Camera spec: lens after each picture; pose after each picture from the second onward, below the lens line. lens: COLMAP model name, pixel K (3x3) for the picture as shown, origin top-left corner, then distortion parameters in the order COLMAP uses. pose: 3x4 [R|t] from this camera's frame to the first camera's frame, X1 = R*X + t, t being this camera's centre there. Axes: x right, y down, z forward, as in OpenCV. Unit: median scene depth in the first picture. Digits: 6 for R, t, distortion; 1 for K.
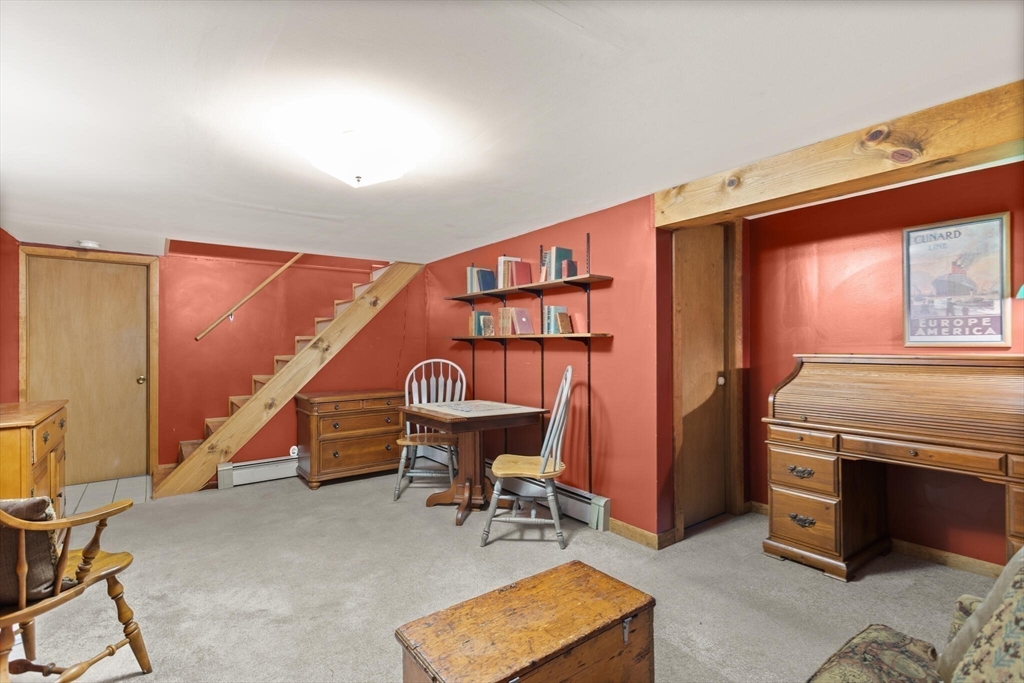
lens RADIAL K [[490.0, 0, 516.2], [0, 490.0, 344.0], [0, 0, 1]] dist [-0.003919, -0.000015]
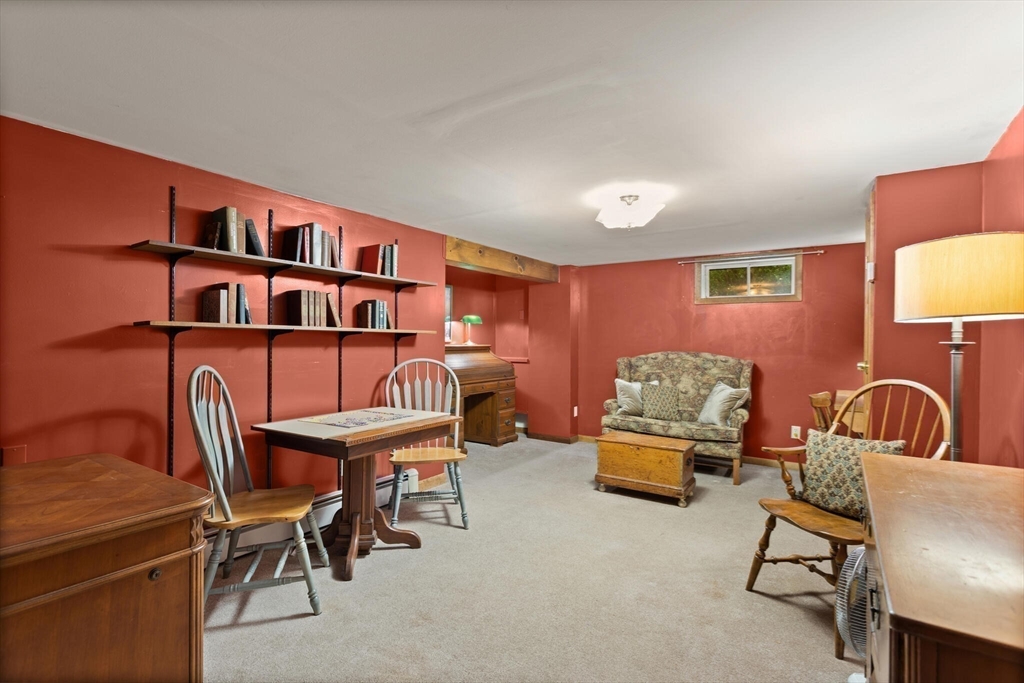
lens RADIAL K [[490.0, 0, 515.8], [0, 490.0, 341.4], [0, 0, 1]] dist [-0.003919, -0.000015]
pose [[-0.351007, 0.004275, 0.936363, -0.959693], [-0.004312, 0.999972, -0.006181, 0.009574], [-0.936363, -0.006208, -0.350978, 1.109443]]
